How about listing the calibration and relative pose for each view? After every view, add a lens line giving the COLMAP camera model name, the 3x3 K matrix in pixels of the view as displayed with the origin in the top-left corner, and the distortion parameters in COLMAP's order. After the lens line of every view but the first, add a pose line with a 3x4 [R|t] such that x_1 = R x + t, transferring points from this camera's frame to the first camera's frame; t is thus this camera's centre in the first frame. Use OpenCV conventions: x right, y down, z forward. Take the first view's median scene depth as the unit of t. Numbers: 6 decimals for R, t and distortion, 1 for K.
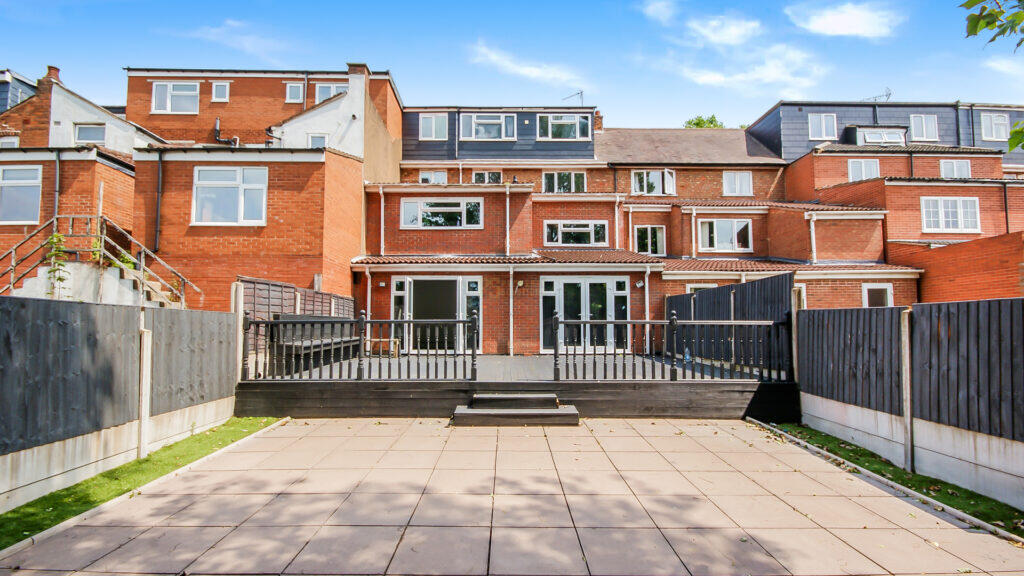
lens RADIAL K [[460.9, 0, 510.1], [0, 460.9, 307.9], [0, 0, 1]] dist [0.000184, -0.009119]
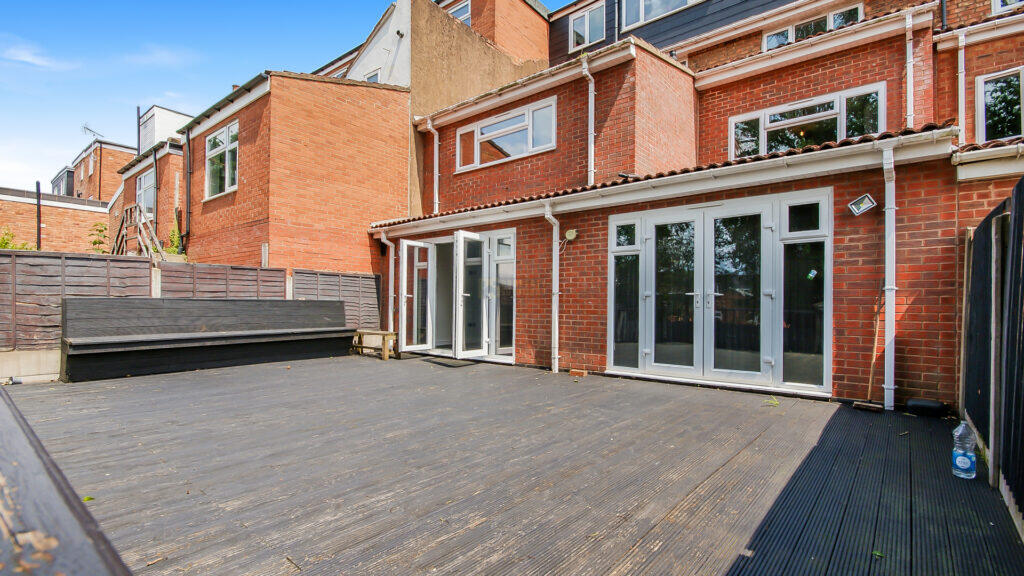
lens RADIAL K [[460.9, 0, 510.1], [0, 460.9, 307.9], [0, 0, 1]] dist [0.000184, -0.009119]
pose [[0.750884, 0.011491, -0.660334, 0.311217], [0.016496, 0.999210, 0.036146, 0.009535], [0.660228, -0.038034, 0.750102, 0.557538]]
